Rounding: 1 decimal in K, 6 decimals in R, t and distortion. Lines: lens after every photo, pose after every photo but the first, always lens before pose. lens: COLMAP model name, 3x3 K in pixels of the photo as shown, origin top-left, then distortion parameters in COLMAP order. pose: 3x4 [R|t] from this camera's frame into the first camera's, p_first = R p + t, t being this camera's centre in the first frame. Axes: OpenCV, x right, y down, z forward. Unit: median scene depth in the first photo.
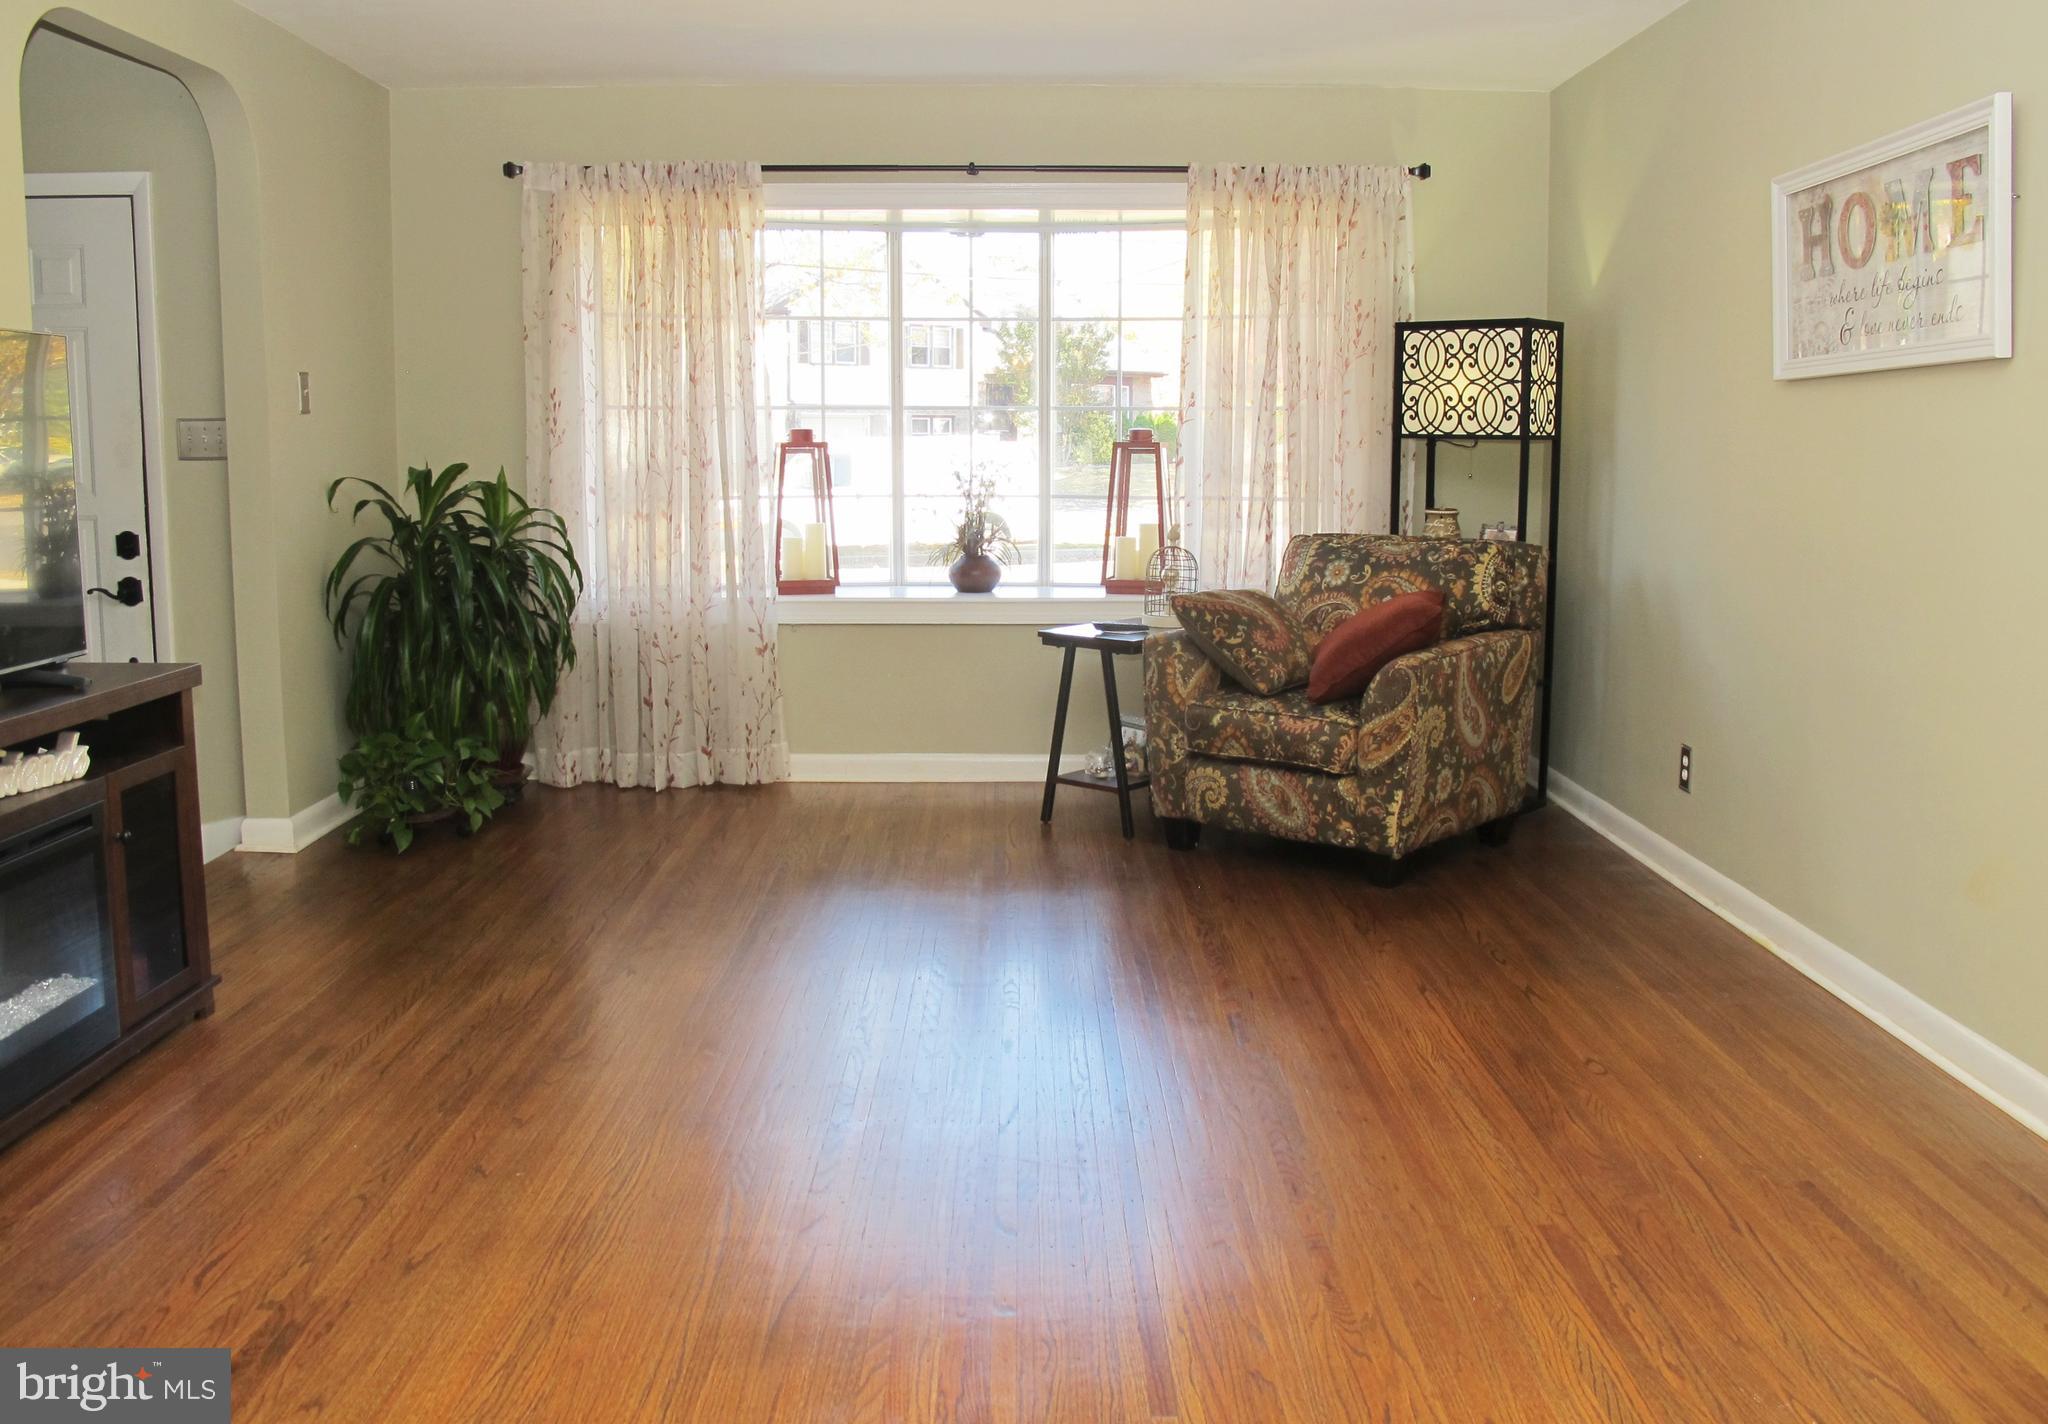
lens RADIAL K [[1731.7, 0, 1058.8], [0, 1731.7, 687.4], [0, 0, 1]] dist [-0.173694, 0.143231]
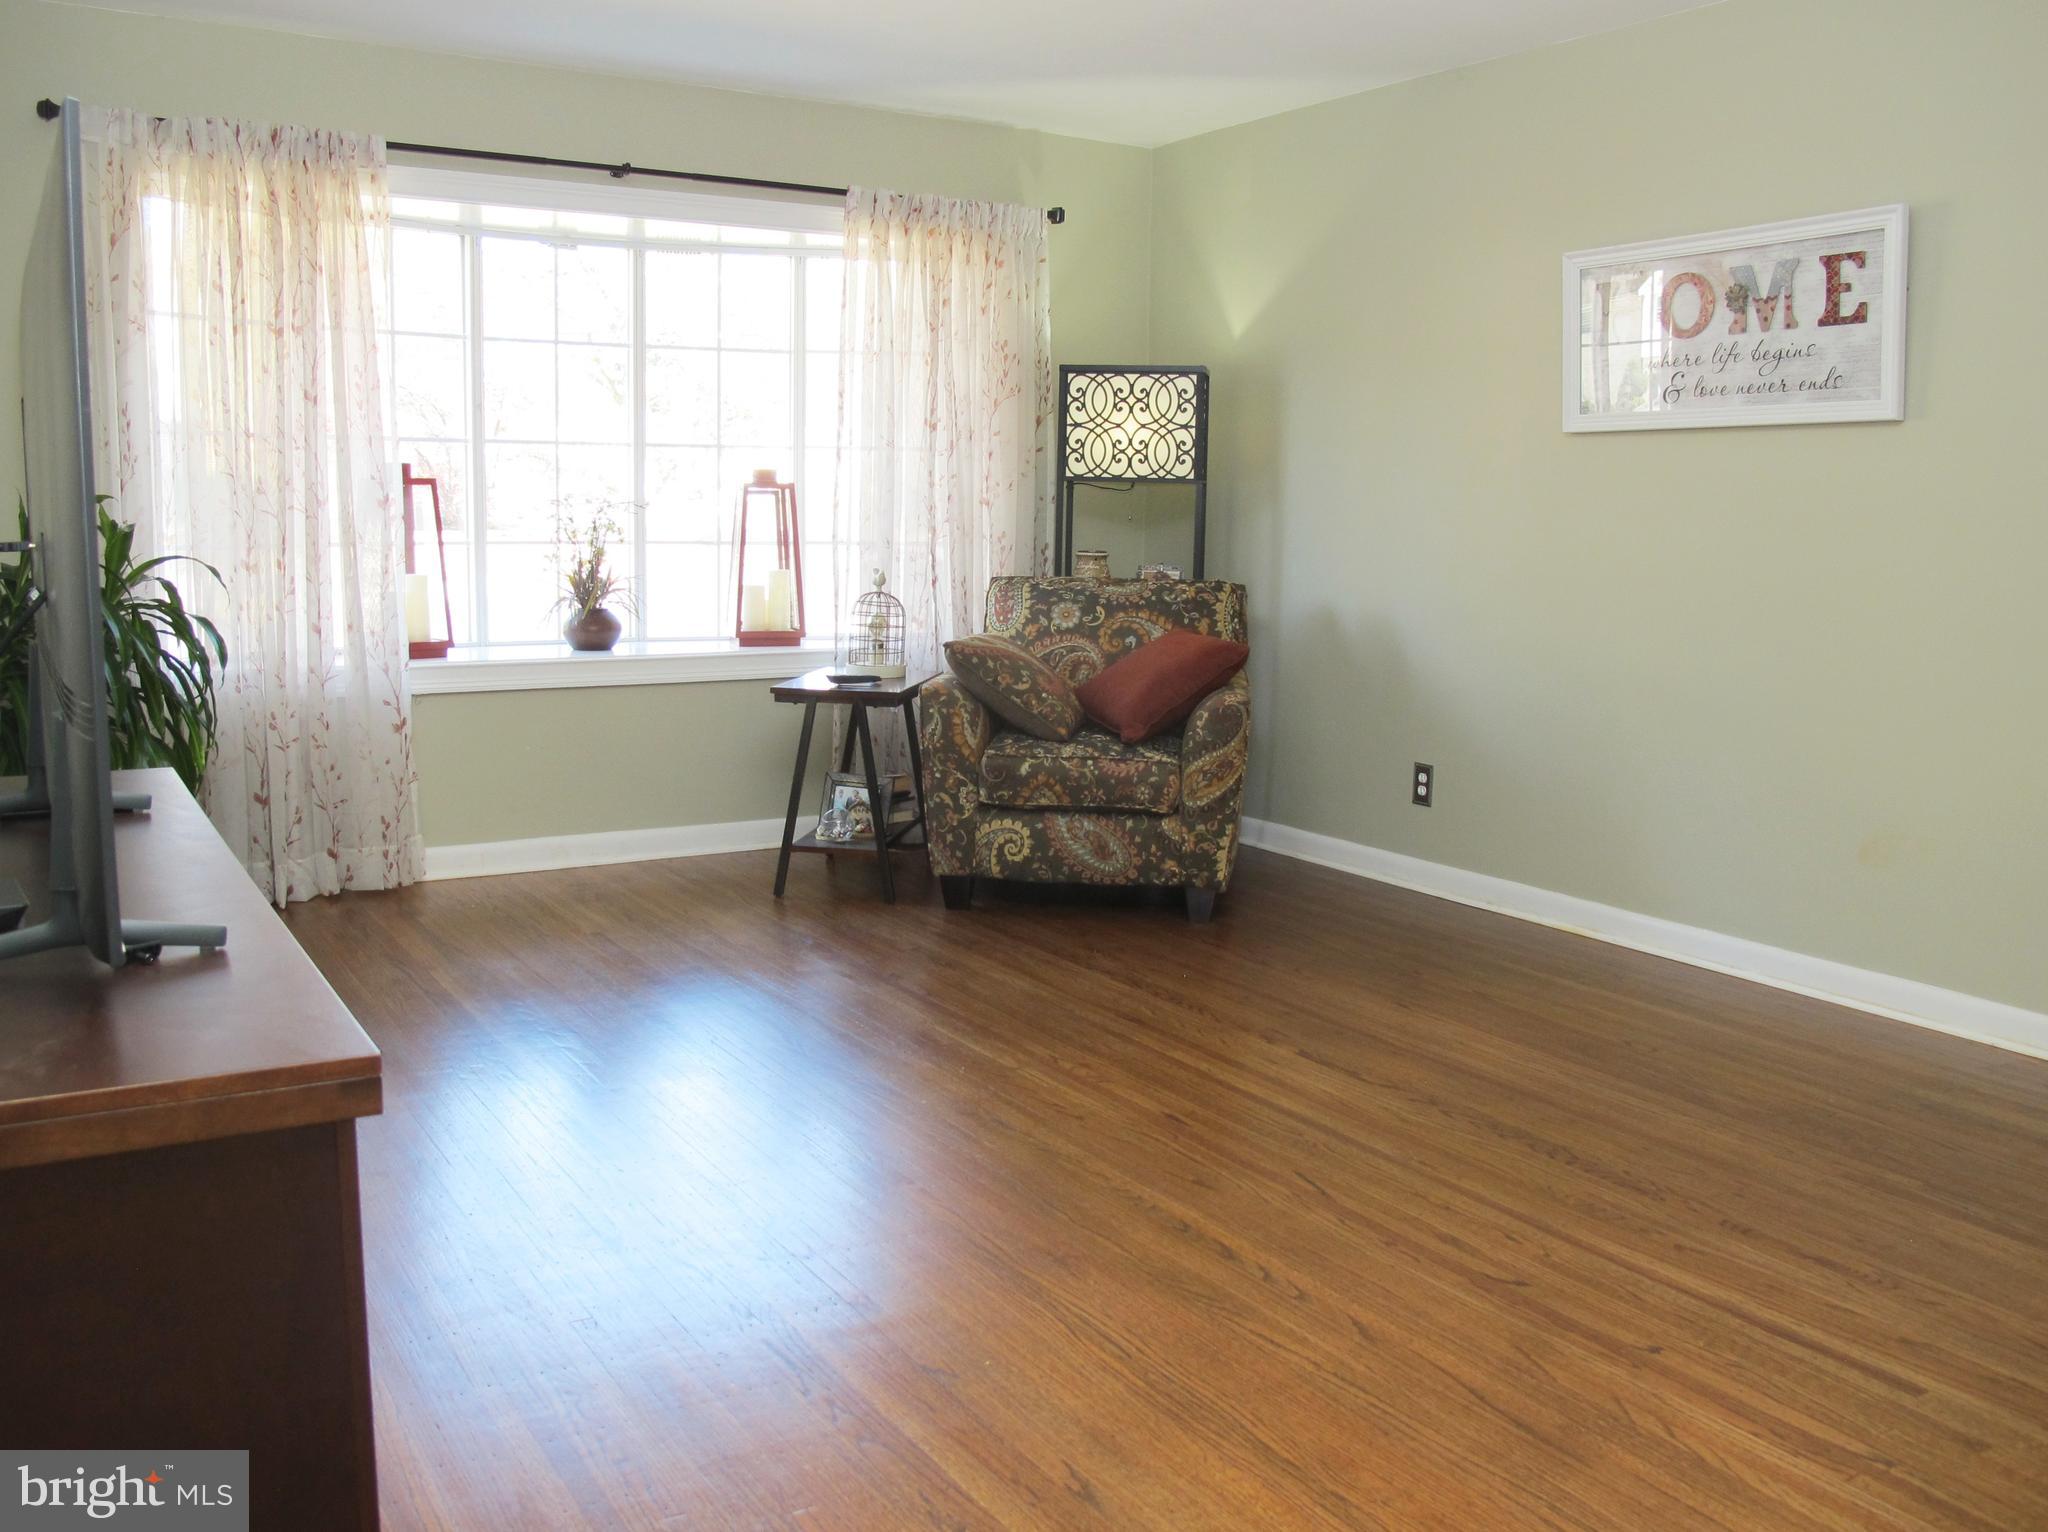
lens RADIAL K [[1731.7, 0, 1024.0], [0, 1731.7, 766.0], [0, 0, 1]] dist [-0.160931, 0.119763]
pose [[0.860896, -0.063834, 0.504761, -0.369069], [0.057705, 0.997947, 0.027785, -0.008920], [-0.505499, 0.005207, 0.862812, 0.155201]]
